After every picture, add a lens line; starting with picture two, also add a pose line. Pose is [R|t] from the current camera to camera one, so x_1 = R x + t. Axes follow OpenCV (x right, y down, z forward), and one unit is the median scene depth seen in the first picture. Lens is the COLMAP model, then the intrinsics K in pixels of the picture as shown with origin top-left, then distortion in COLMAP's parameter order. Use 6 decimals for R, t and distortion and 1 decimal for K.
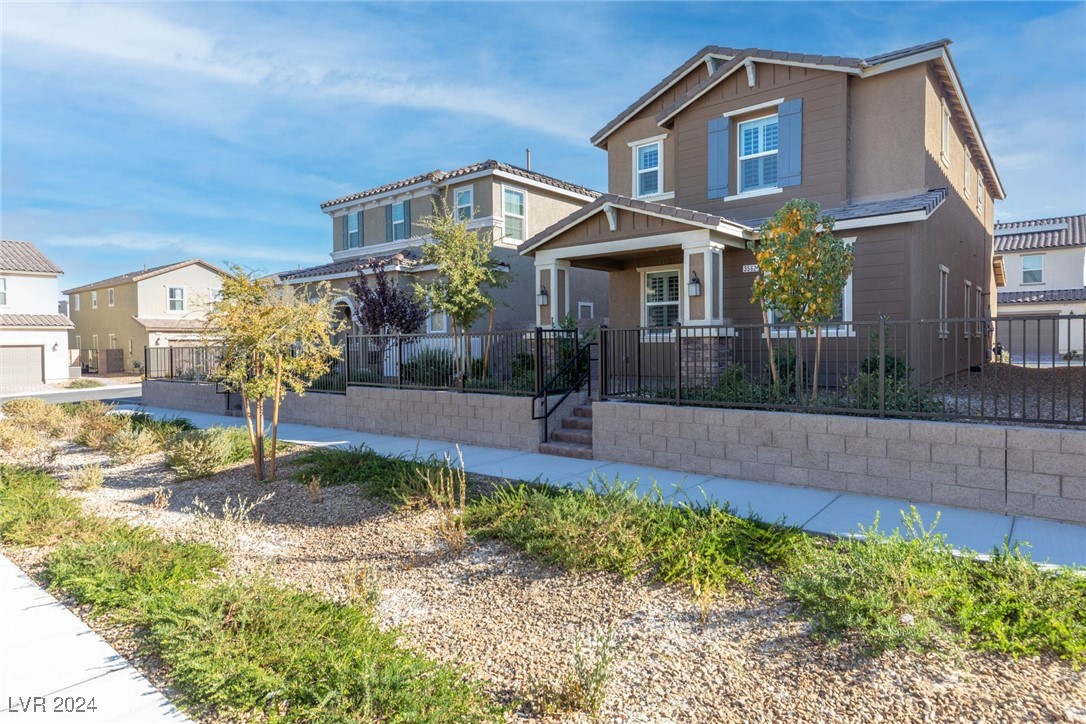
lens RADIAL K [[604.0, 0, 535.2], [0, 604.0, 361.3], [0, 0, 1]] dist [0.015537, 0.000040]
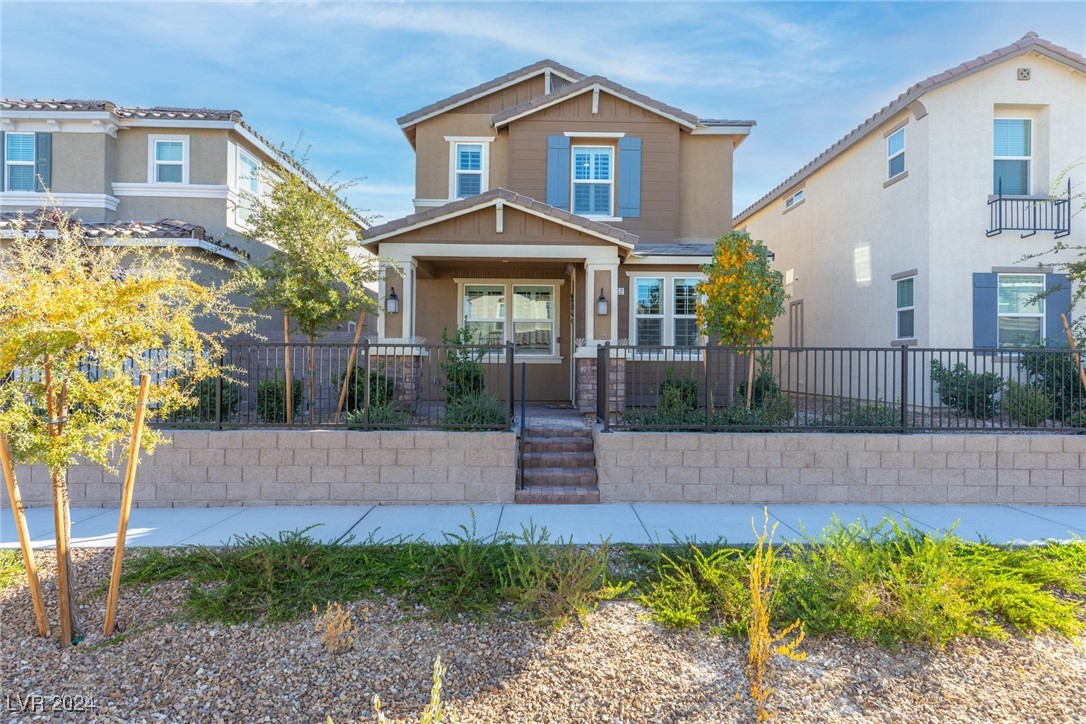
lens RADIAL K [[604.0, 0, 540.6], [0, 604.0, 359.2], [0, 0, 1]] dist [0.015537, 0.000040]
pose [[0.767304, 0.018809, 0.641008, -0.397407], [0.003520, 0.999431, -0.033540, -0.006208], [-0.641274, 0.027992, 0.766801, 0.319808]]
